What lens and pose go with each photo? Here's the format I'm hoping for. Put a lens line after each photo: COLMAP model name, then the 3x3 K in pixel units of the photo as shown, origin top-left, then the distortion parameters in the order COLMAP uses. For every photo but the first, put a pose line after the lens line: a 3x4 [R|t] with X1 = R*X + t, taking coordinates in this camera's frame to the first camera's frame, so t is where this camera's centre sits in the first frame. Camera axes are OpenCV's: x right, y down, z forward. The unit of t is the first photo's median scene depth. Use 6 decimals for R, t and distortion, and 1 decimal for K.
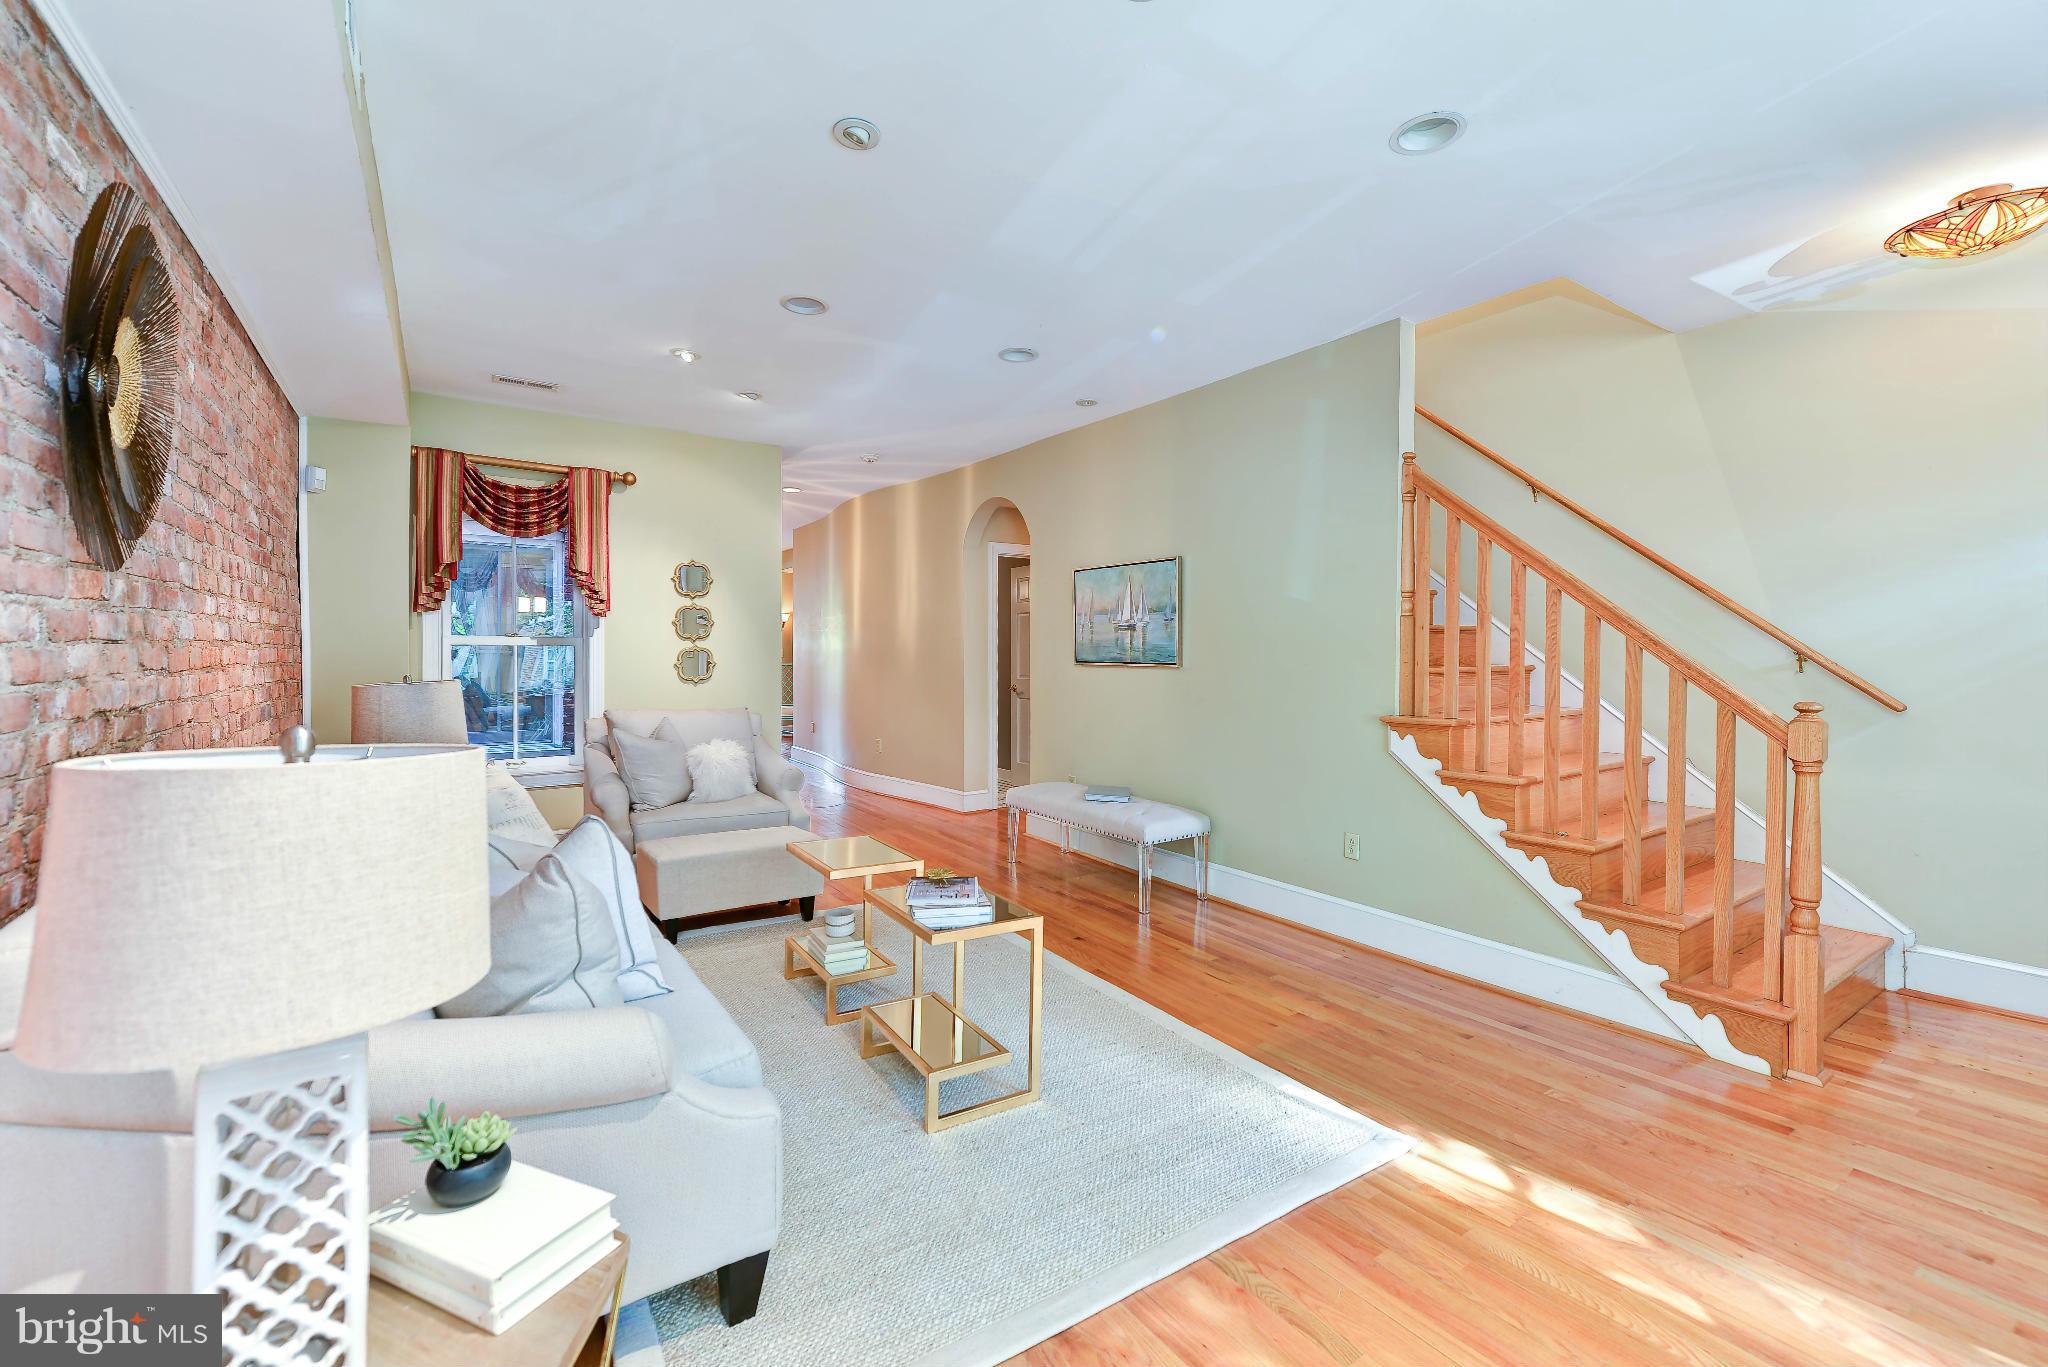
lens RADIAL K [[858.7, 0, 1026.6], [0, 858.7, 652.9], [0, 0, 1]] dist [0.000127, -0.000066]
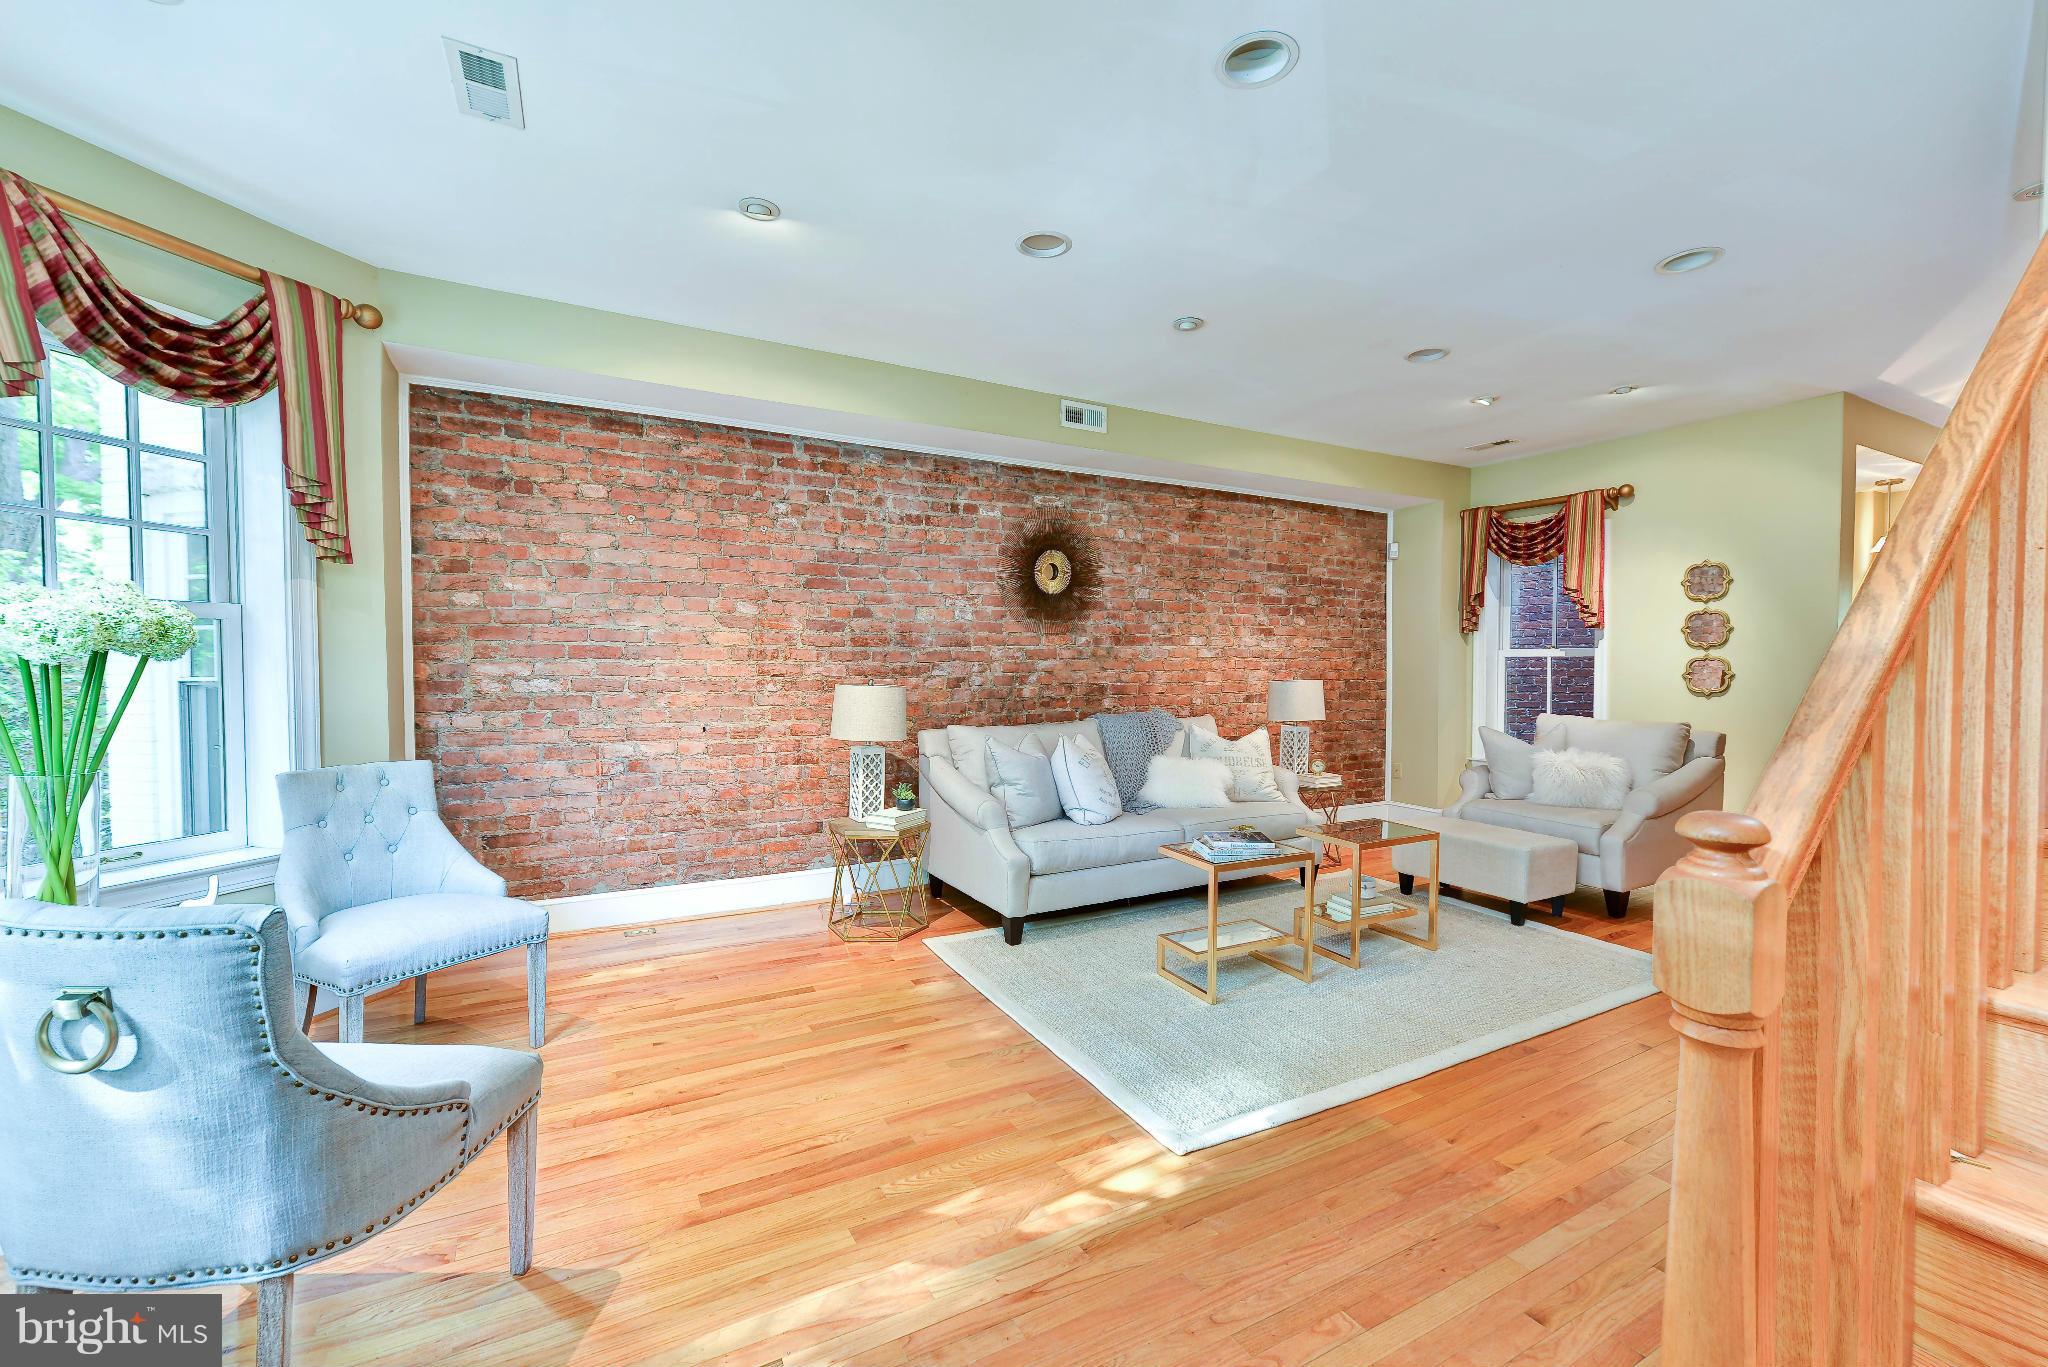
lens RADIAL K [[851.9, 0, 1024.0], [0, 851.9, 683.5], [0, 0, 1]] dist [0.001804, 0.000156]
pose [[-0.091006, 0.024795, -0.995542, 1.055485], [0.001129, 0.999692, 0.024795, -0.001526], [0.995850, 0.001133, -0.091006, 0.665161]]
